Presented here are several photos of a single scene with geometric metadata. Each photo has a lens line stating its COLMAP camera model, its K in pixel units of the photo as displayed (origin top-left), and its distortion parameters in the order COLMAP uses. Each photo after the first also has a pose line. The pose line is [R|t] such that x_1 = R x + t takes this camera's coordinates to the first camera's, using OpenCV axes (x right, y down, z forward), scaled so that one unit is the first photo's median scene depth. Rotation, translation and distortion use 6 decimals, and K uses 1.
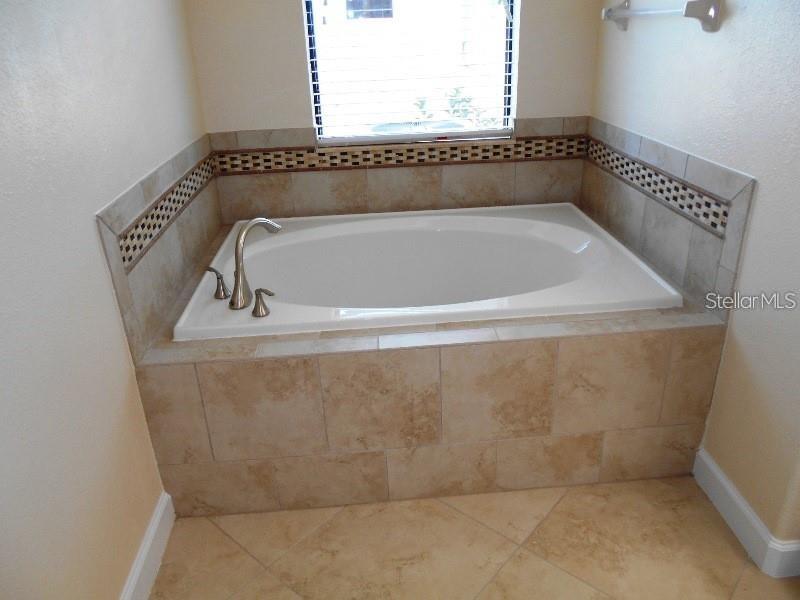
lens RADIAL K [[614.5, 0, 402.2], [0, 614.5, 315.6], [0, 0, 1]] dist [-0.000040, 0.001013]
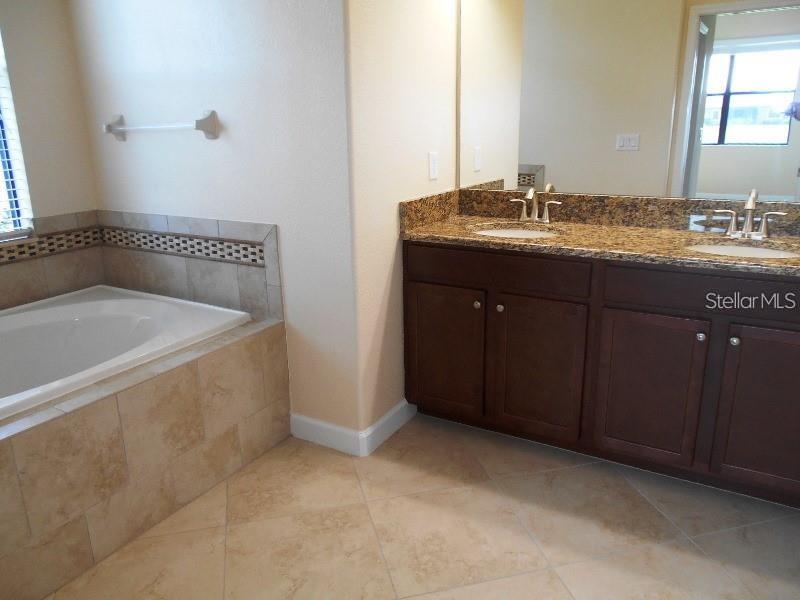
lens RADIAL K [[614.5, 0, 402.2], [0, 614.5, 315.6], [0, 0, 1]] dist [-0.000040, 0.001013]
pose [[0.584805, -0.231536, 0.777428, -0.442694], [0.356057, 0.934406, 0.010451, 0.084137], [-0.728853, 0.270696, 0.628886, -0.155517]]
